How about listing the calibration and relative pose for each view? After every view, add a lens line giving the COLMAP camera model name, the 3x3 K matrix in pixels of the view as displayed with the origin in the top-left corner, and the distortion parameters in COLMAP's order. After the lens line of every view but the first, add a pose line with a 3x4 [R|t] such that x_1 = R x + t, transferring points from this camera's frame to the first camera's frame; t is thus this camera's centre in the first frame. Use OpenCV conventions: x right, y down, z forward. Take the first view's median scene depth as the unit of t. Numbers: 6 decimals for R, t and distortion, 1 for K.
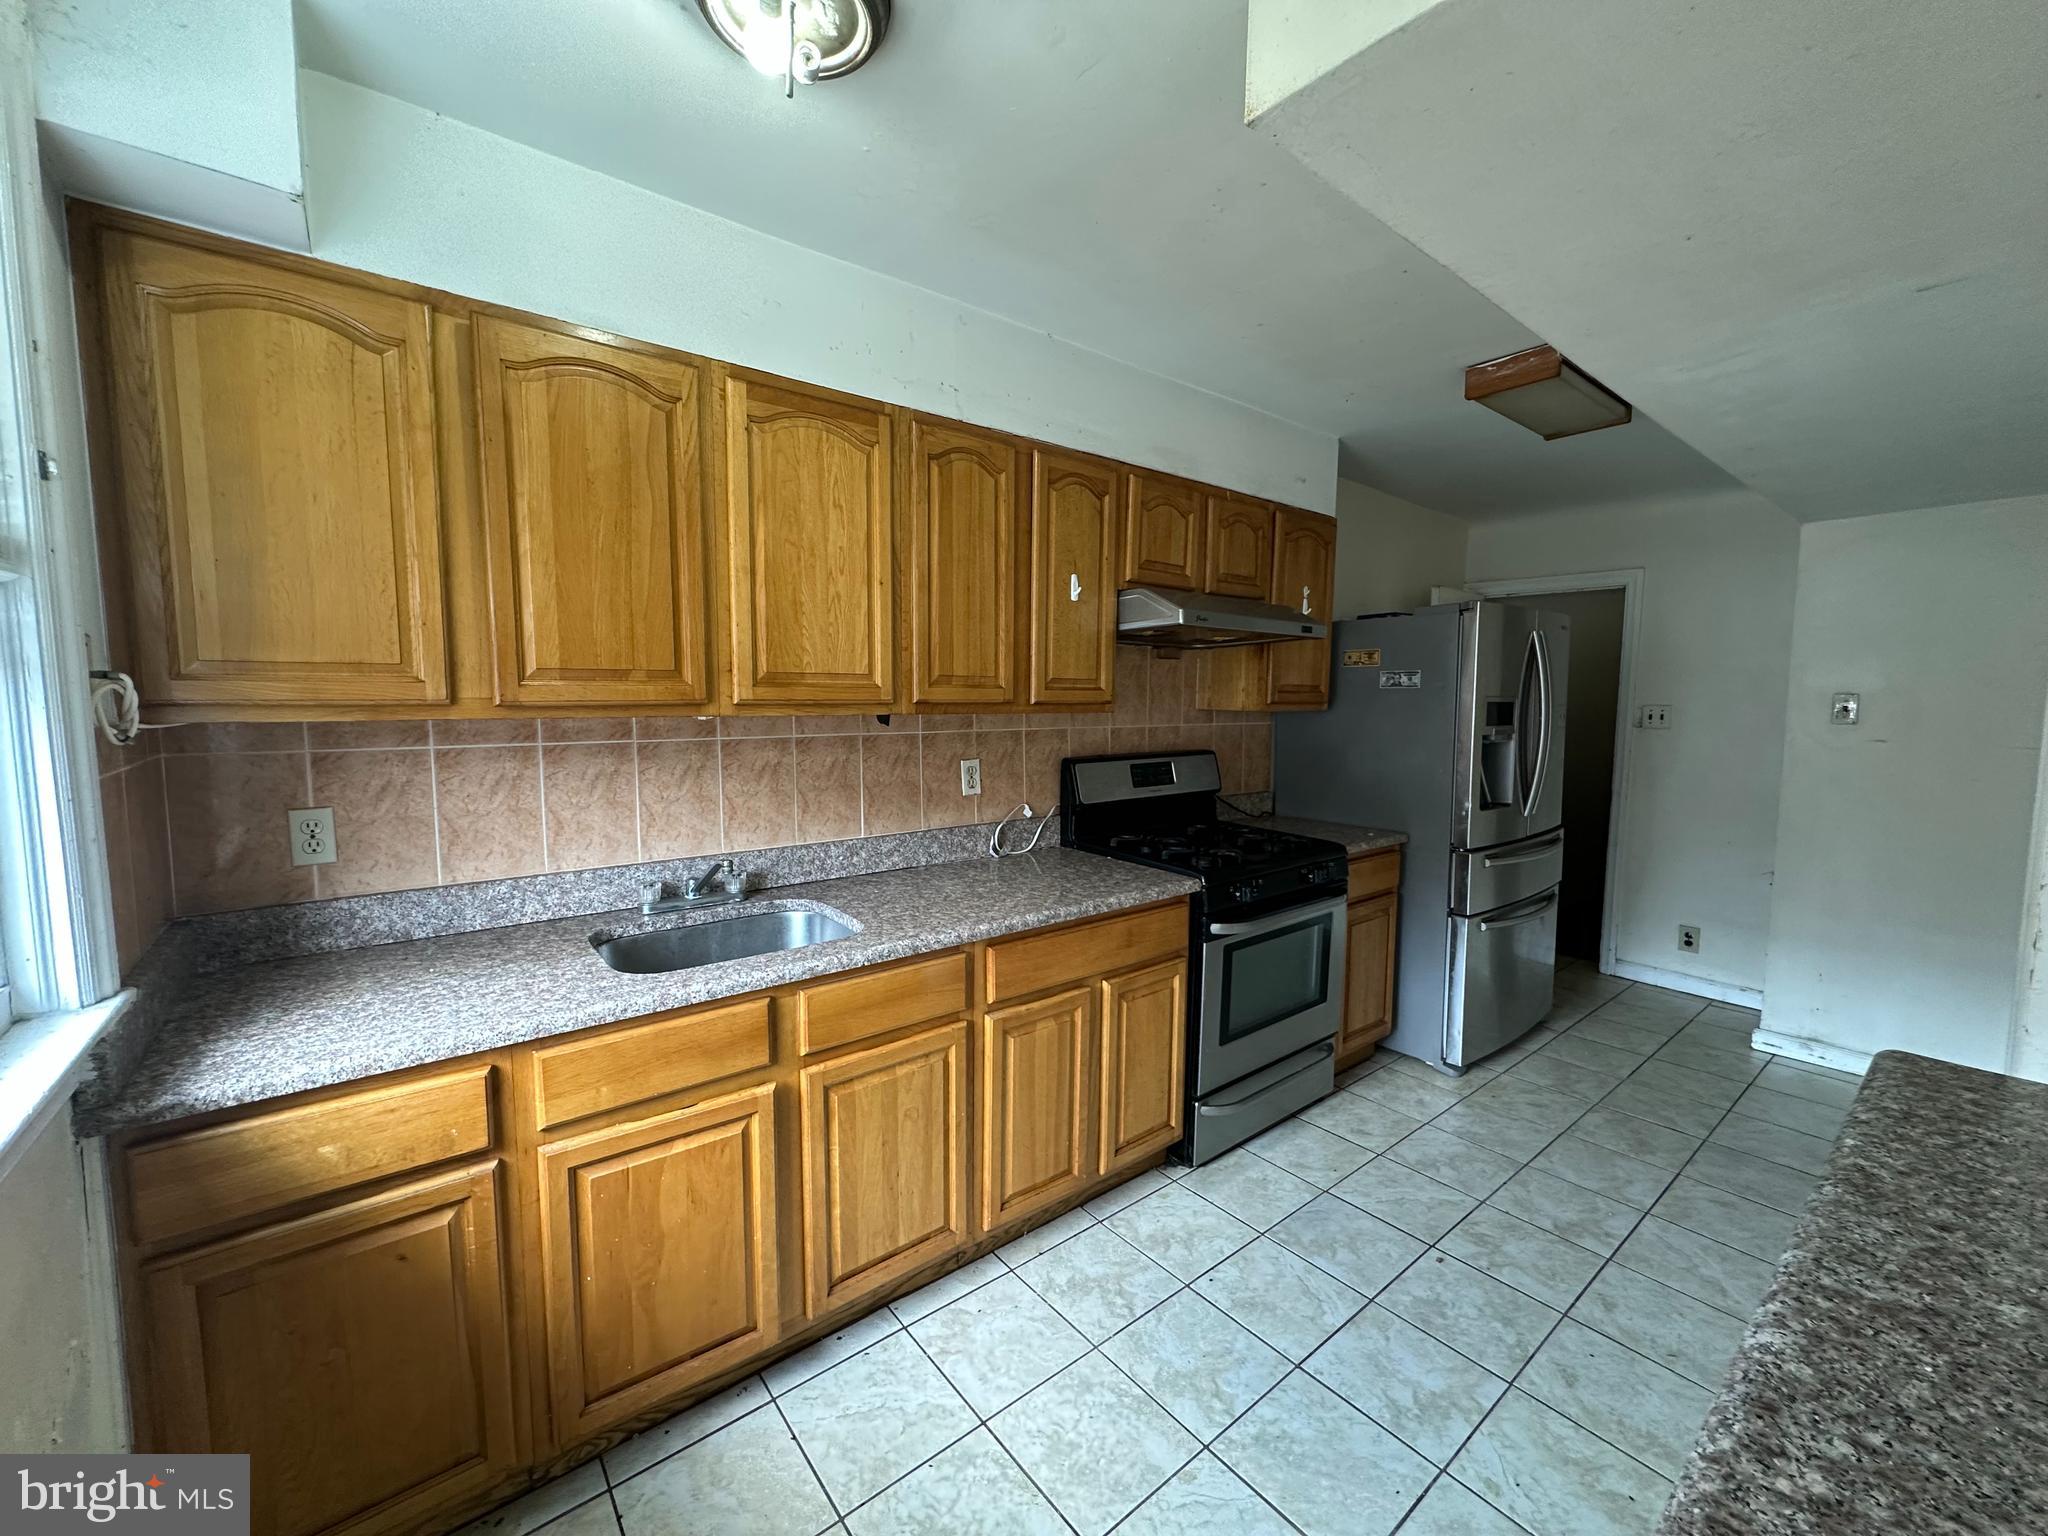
lens RADIAL K [[819.0, 0, 1023.0], [0, 819.0, 769.2], [0, 0, 1]] dist [-0.000761, 0.000267]
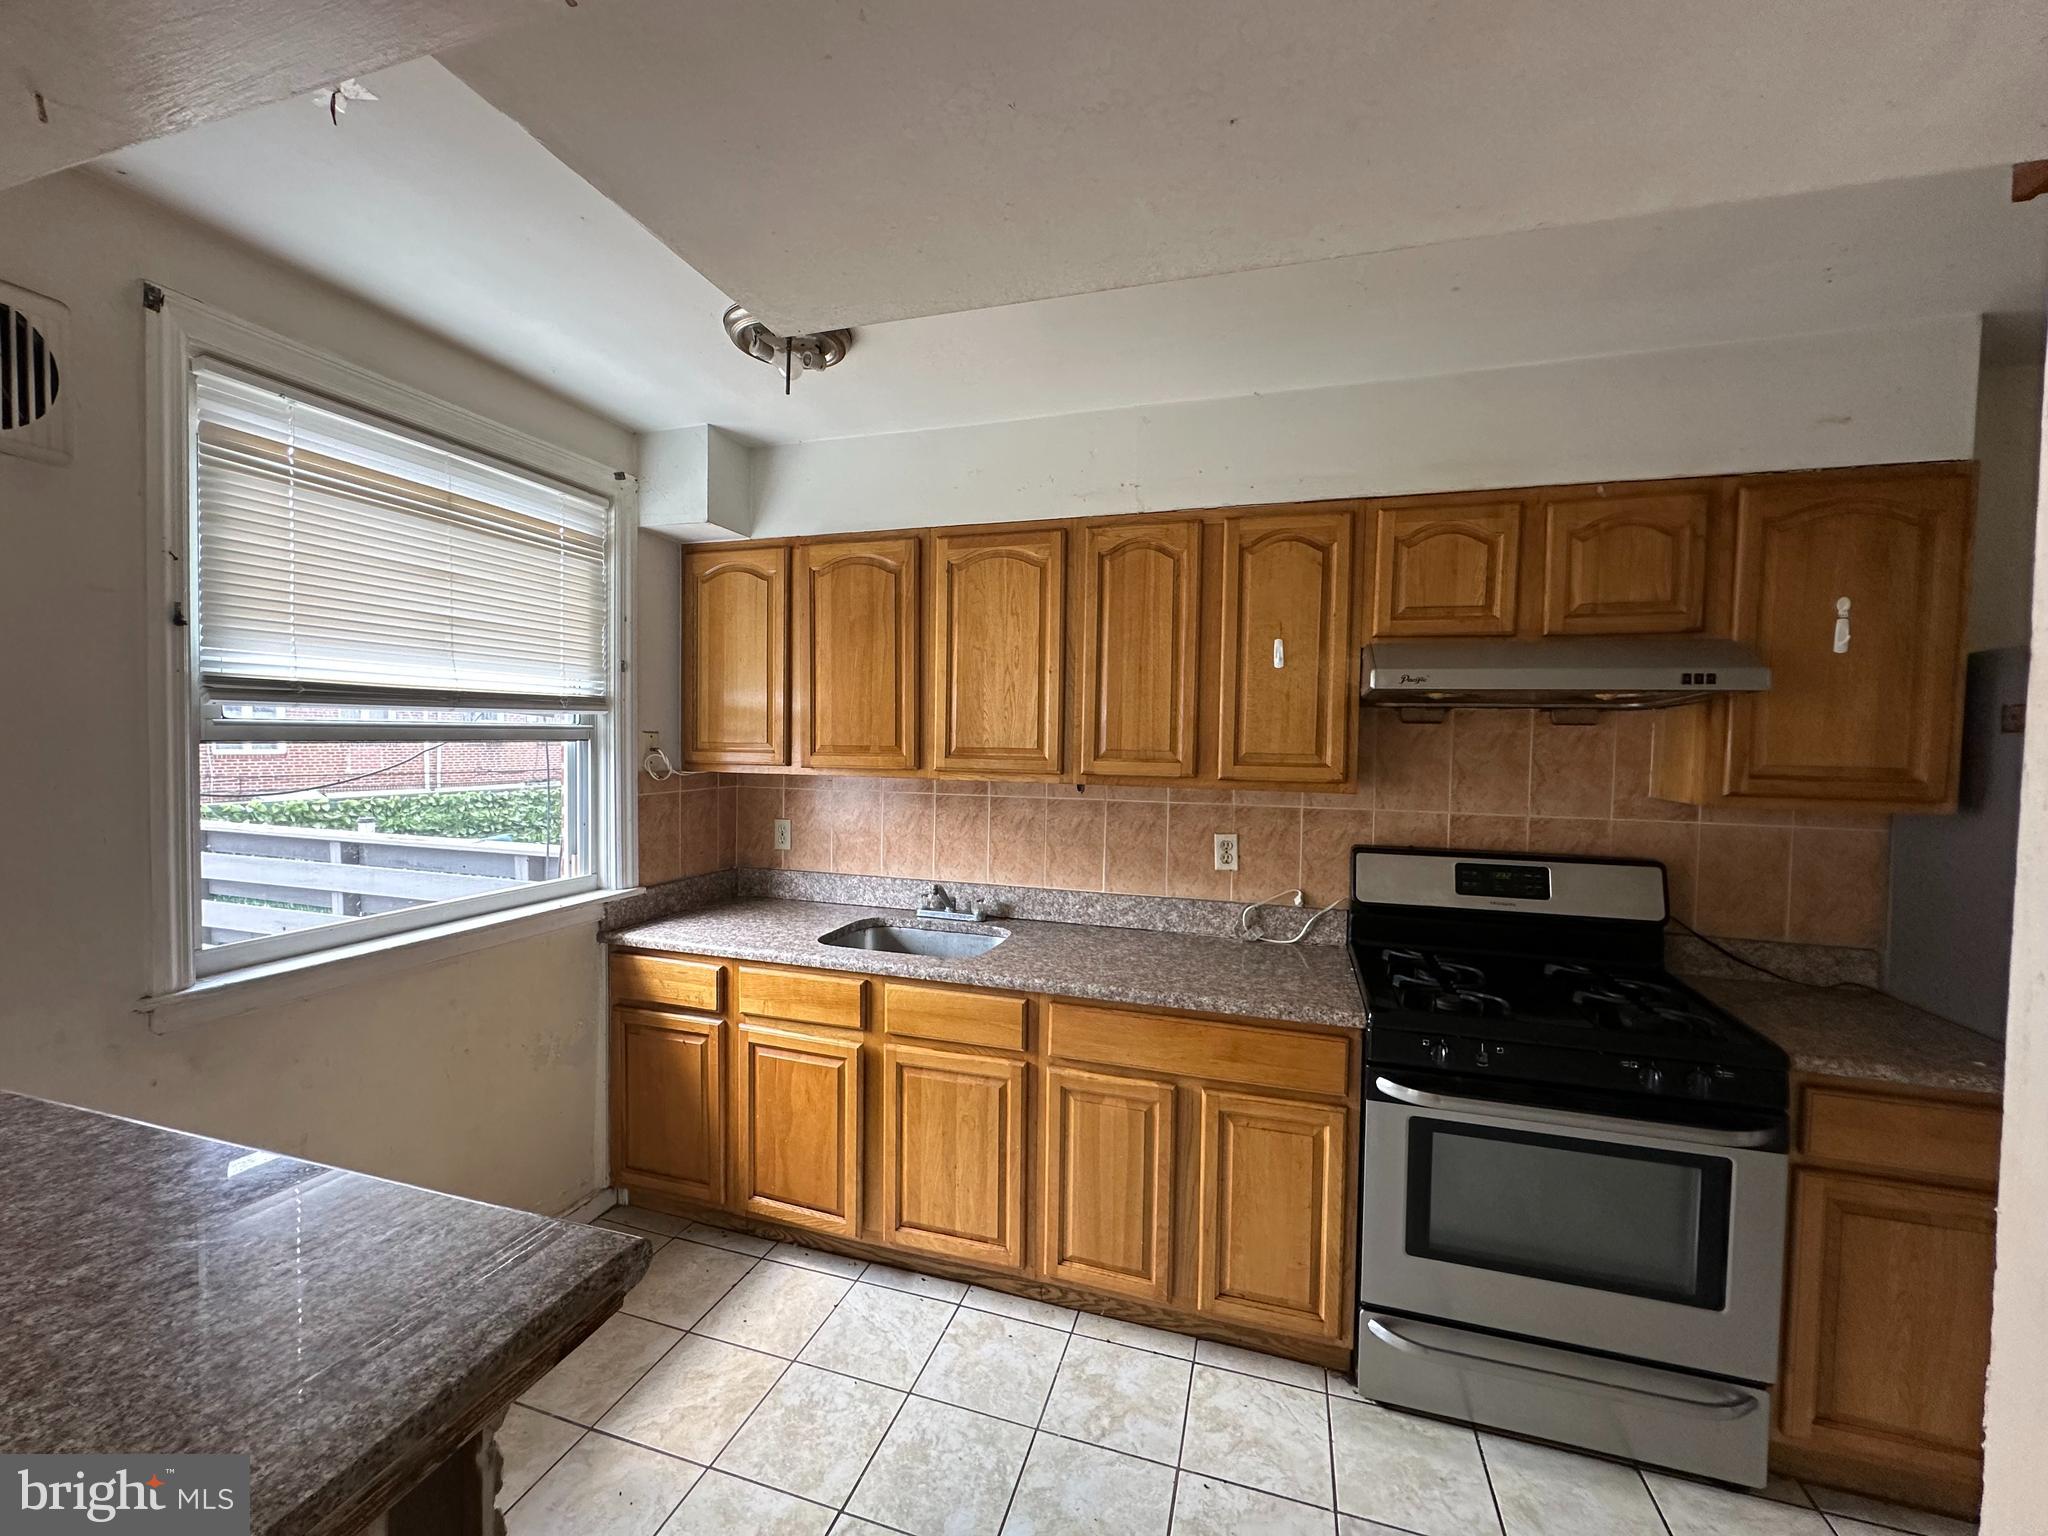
lens RADIAL K [[819.0, 0, 1023.4], [0, 819.0, 767.7], [0, 0, 1]] dist [-0.000761, 0.000267]
pose [[0.558824, 0.031103, -0.828703, 0.742707], [-0.089476, 0.995724, -0.022964, -0.056569], [0.824445, 0.086982, 0.559218, 0.307482]]
